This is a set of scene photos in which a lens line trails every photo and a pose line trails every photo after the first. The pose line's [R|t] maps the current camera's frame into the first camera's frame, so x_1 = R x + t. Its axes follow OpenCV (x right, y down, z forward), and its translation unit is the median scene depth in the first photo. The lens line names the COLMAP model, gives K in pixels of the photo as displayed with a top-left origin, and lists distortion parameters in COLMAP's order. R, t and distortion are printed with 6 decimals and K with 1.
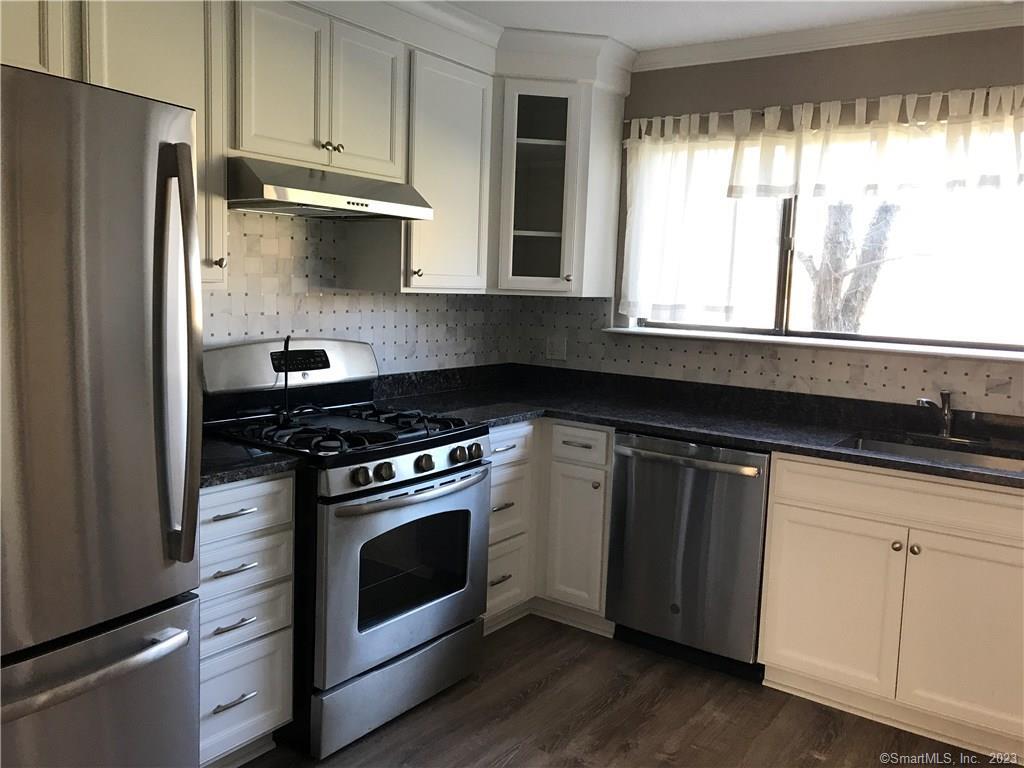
lens RADIAL K [[845.4, 0, 515.8], [0, 845.4, 372.0], [0, 0, 1]] dist [0.114662, -0.323273]
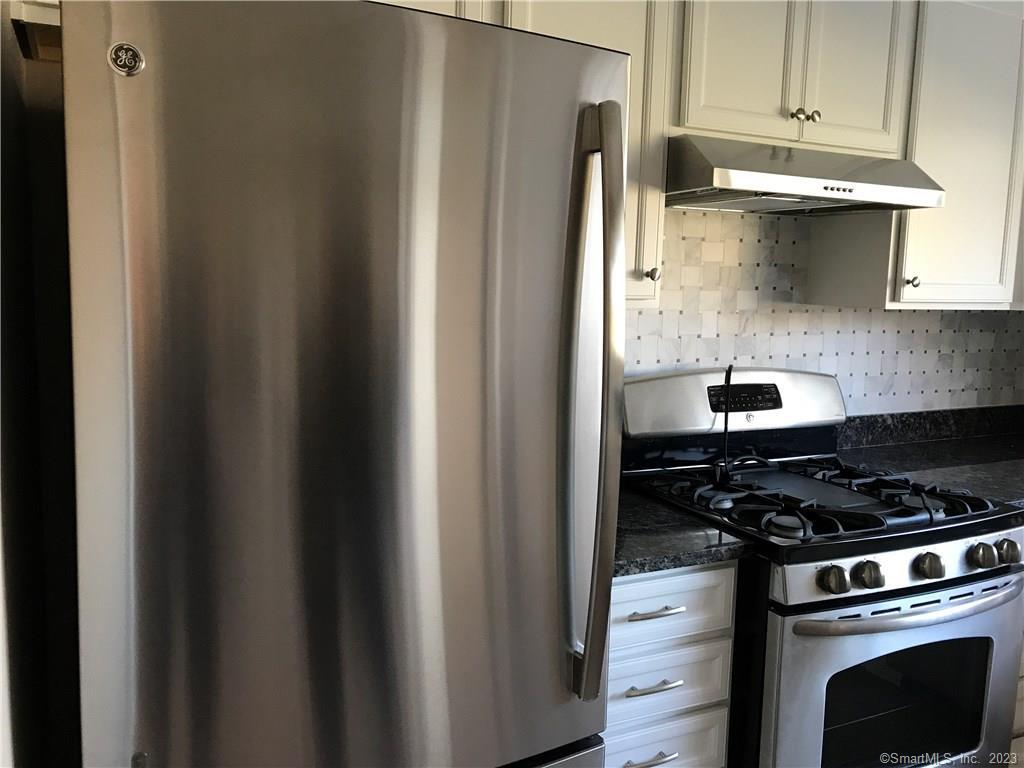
lens RADIAL K [[840.6, 0, 511.3], [0, 840.6, 376.6], [0, 0, 1]] dist [0.035573, -0.023544]
pose [[0.880486, 0.043918, -0.472033, -0.078568], [-0.044957, 0.998948, 0.009084, -0.030108], [0.471935, 0.013223, 0.881534, 0.222162]]
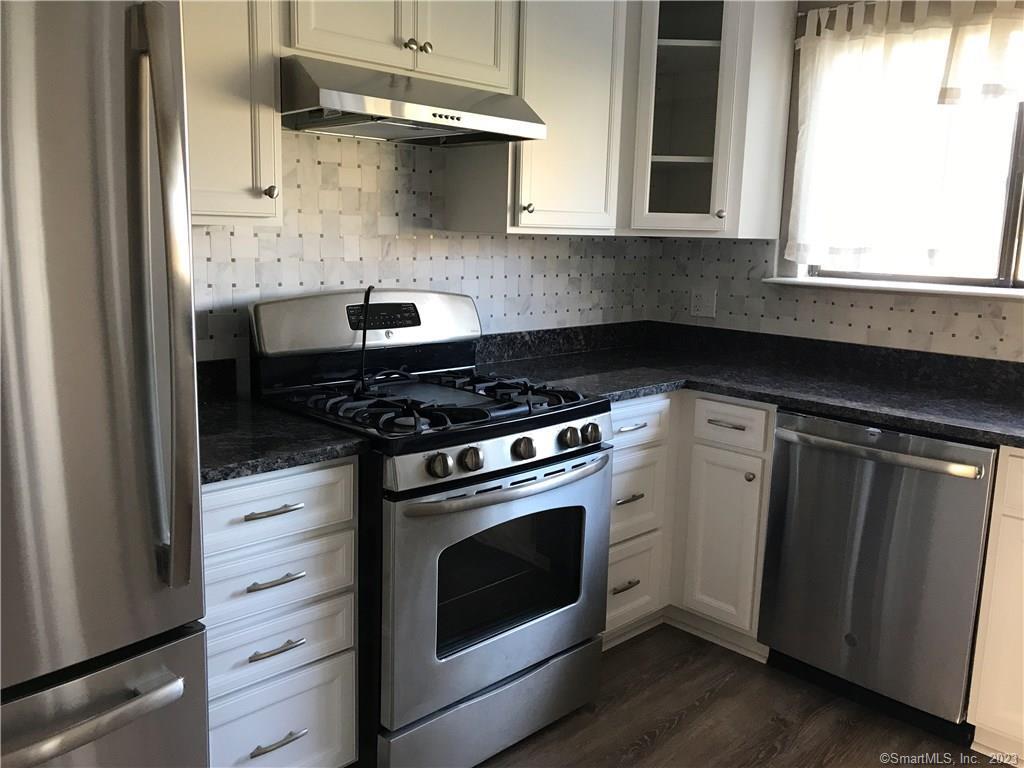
lens RADIAL K [[837.4, 0, 510.6], [0, 837.4, 375.9], [0, 0, 1]] dist [0.084758, -0.184558]
pose [[0.983808, 0.019572, -0.178156, 0.015018], [-0.009564, 0.998336, 0.056863, -0.002951], [0.178973, -0.054238, 0.982358, 0.217021]]
